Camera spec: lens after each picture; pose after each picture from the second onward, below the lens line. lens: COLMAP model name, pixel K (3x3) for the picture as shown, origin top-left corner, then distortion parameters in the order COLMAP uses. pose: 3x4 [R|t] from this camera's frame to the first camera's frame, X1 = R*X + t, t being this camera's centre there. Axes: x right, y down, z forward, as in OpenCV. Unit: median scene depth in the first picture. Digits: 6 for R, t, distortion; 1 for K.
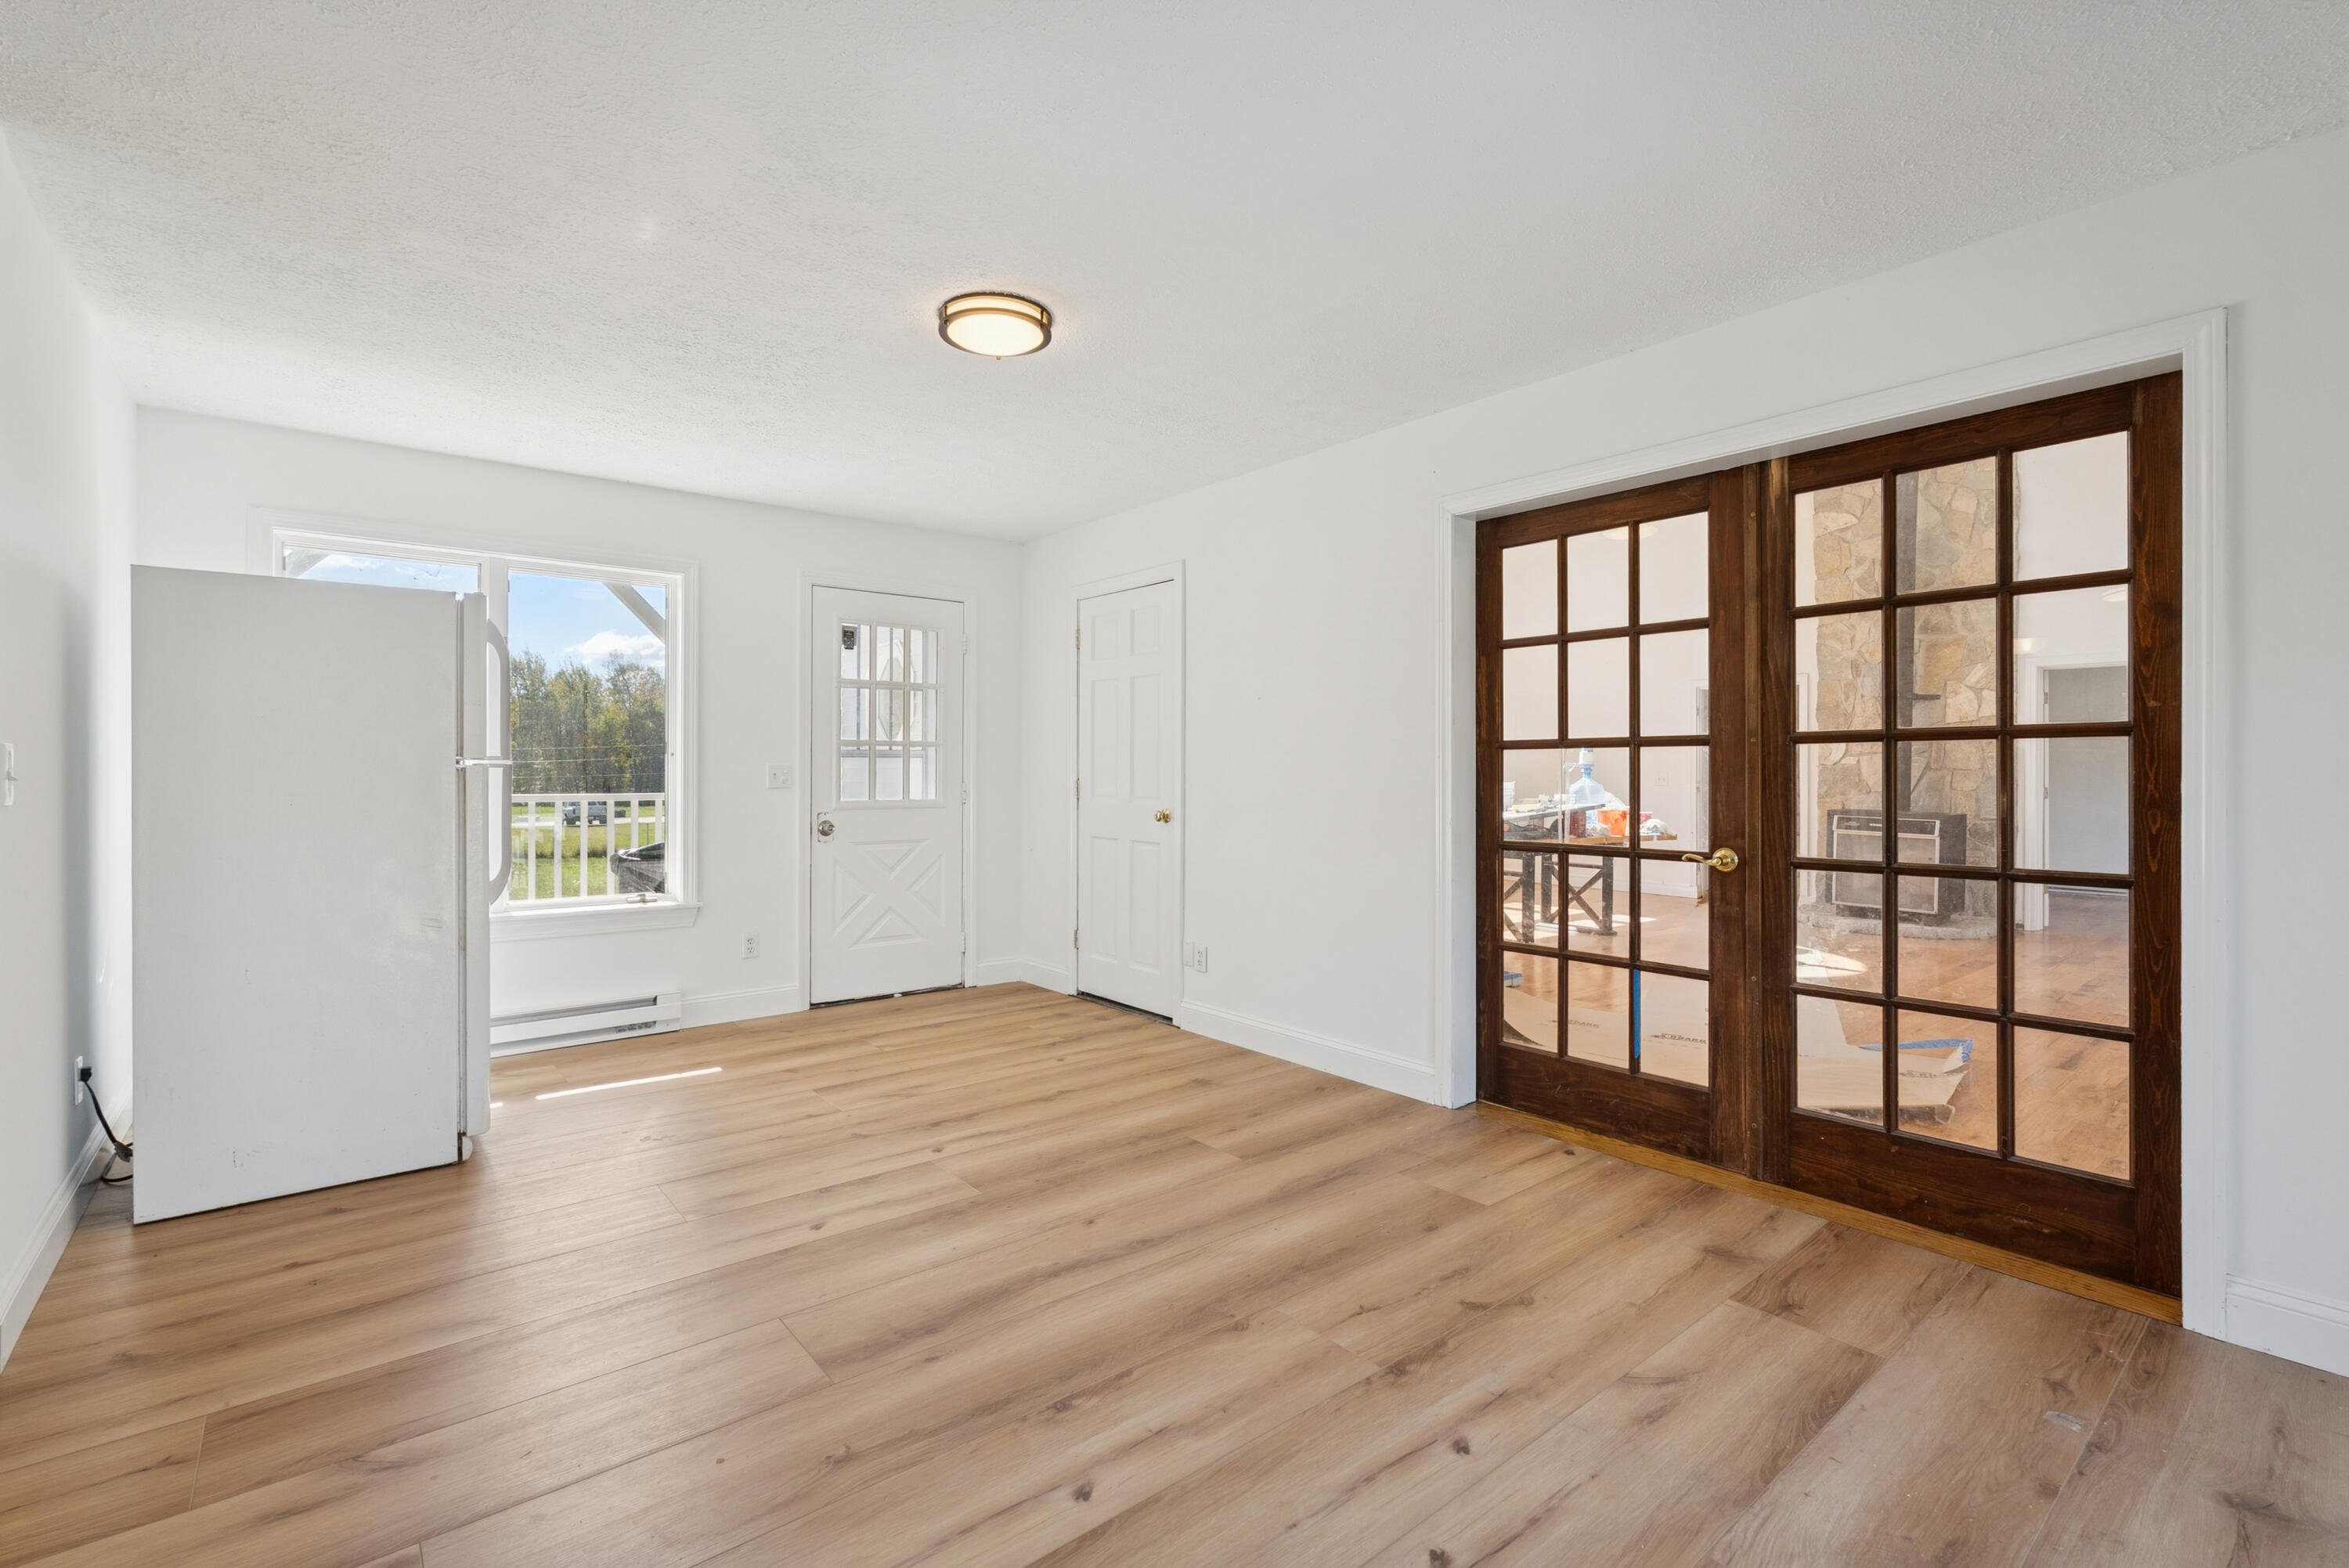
lens RADIAL K [[1060.8, 0, 1171.9], [0, 1060.8, 764.7], [0, 0, 1]] dist [-0.001658, 0.000029]
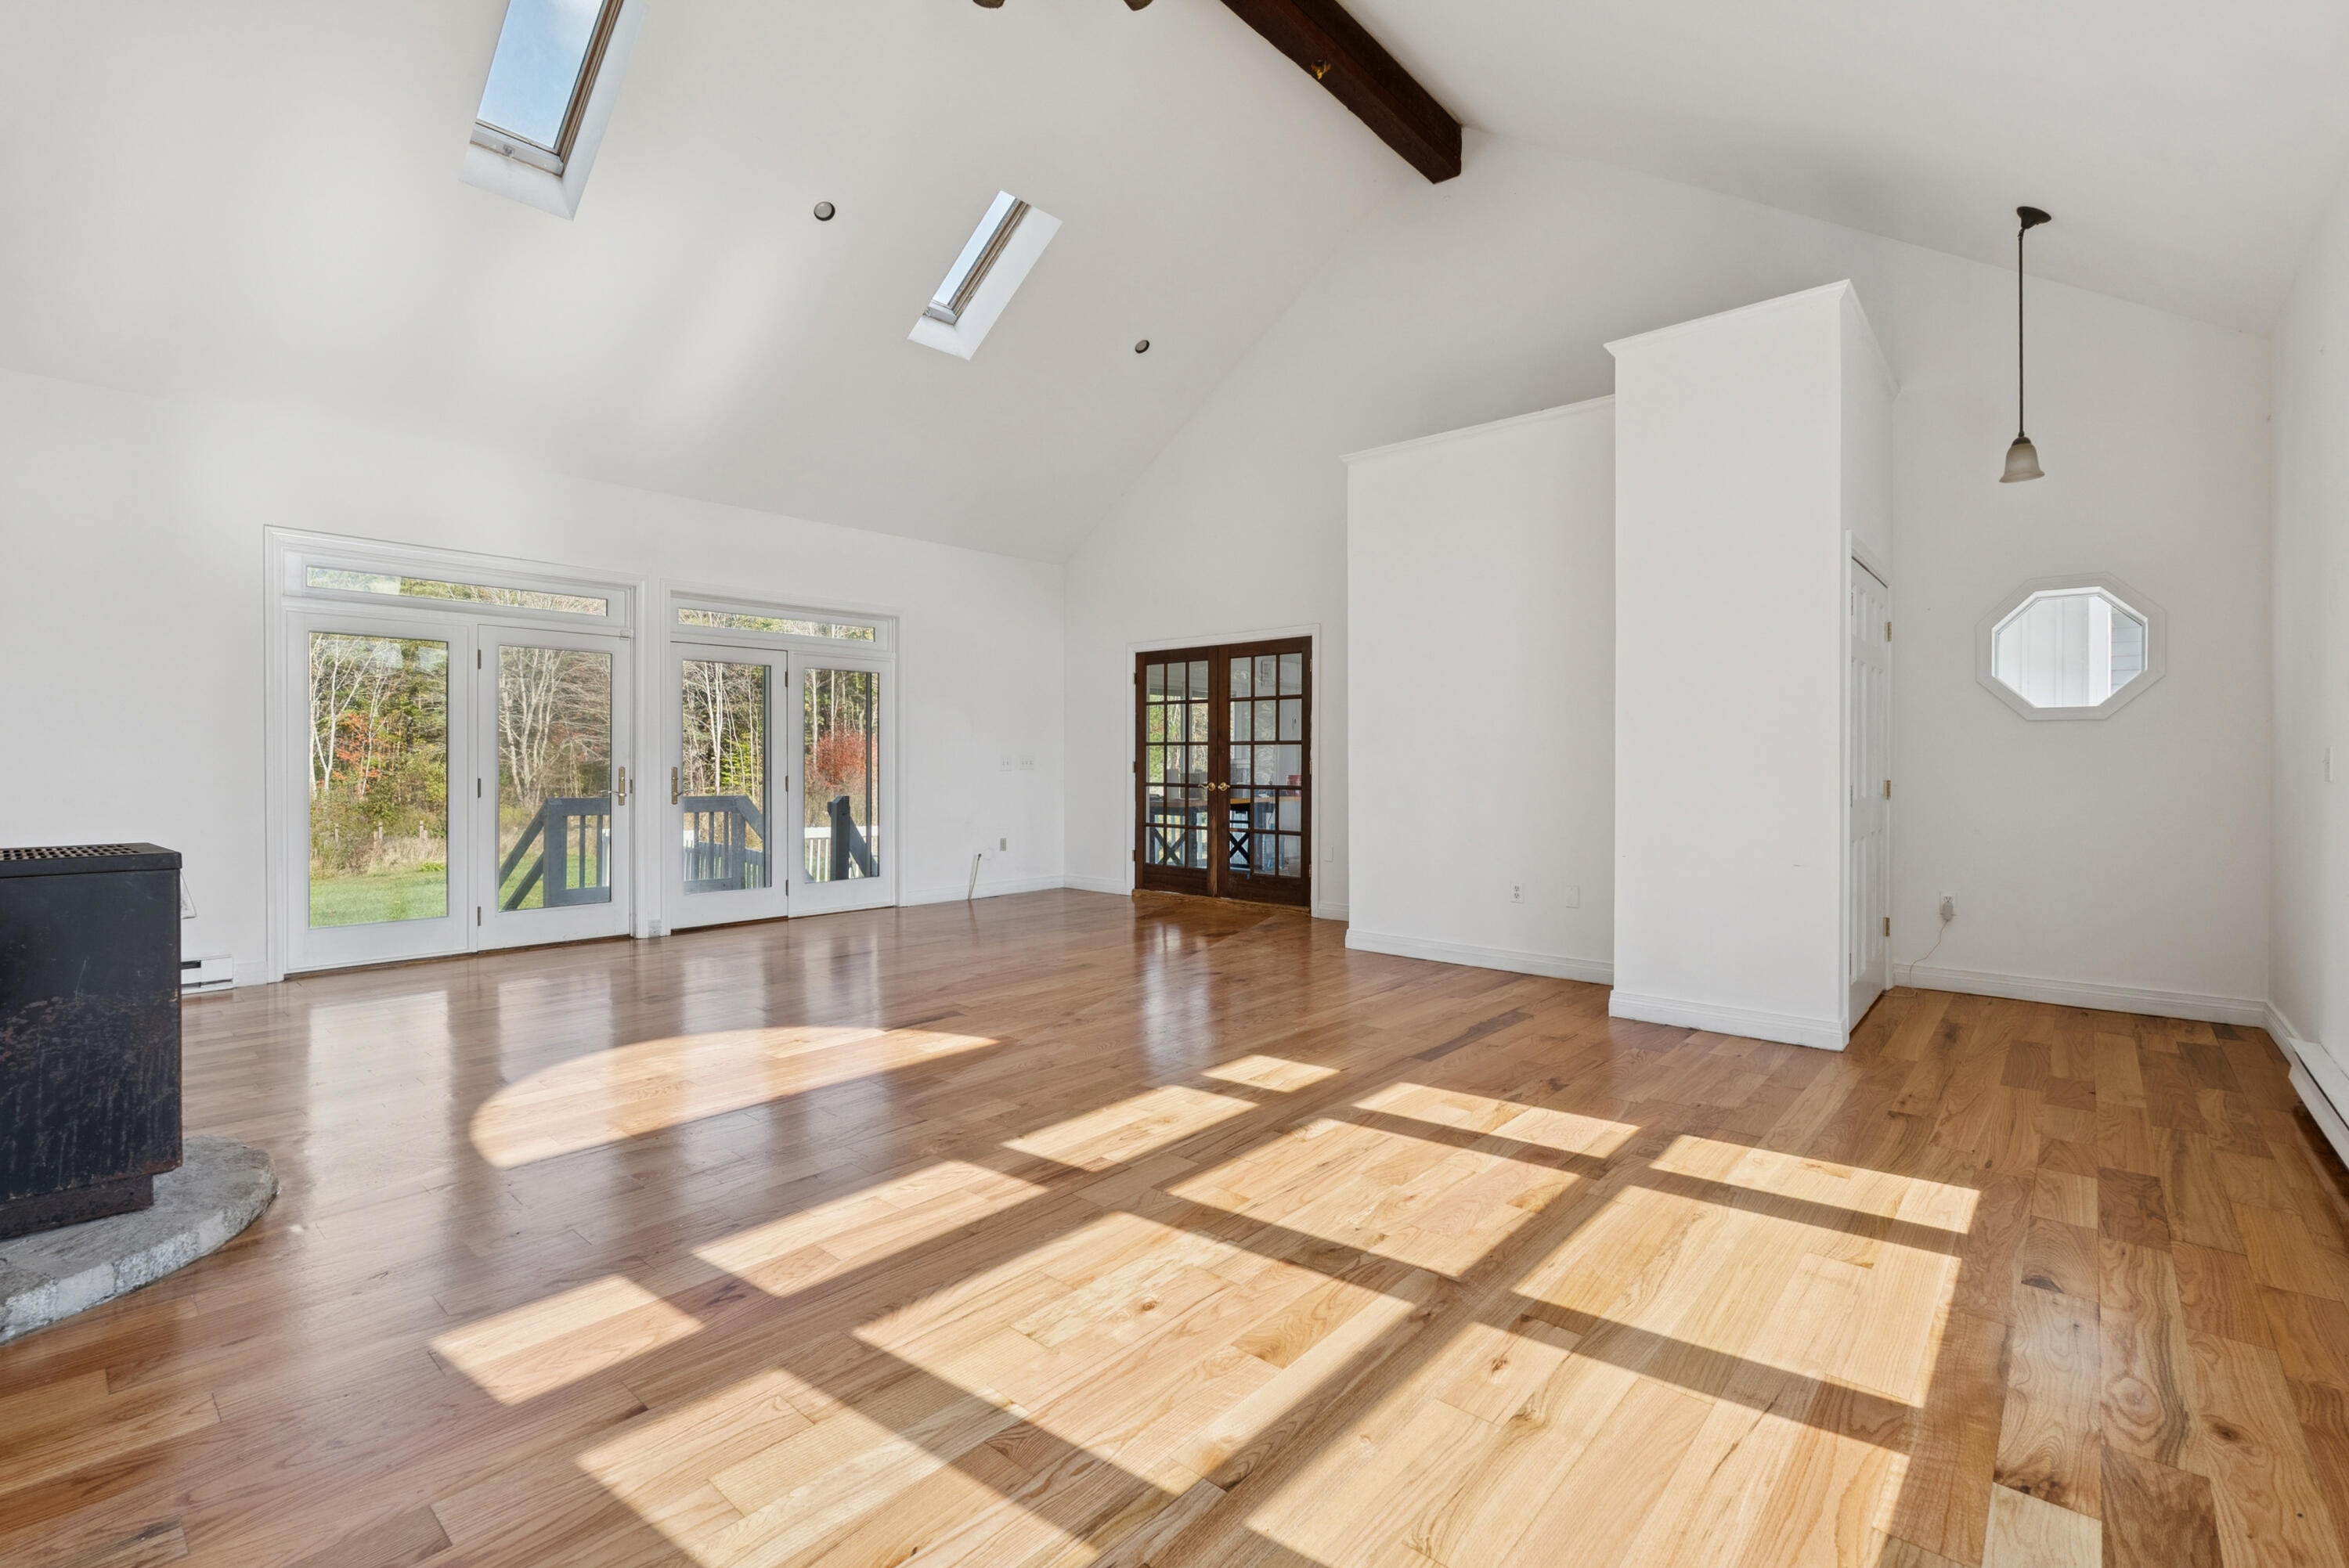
lens RADIAL K [[1060.8, 0, 1171.9], [0, 1060.8, 764.7], [0, 0, 1]] dist [-0.001658, 0.000029]
pose [[0.986395, 0.003986, 0.164343, -0.037306], [-0.004585, 0.999984, 0.003265, 0.020425], [-0.164327, -0.003974, 0.986398, -1.447505]]
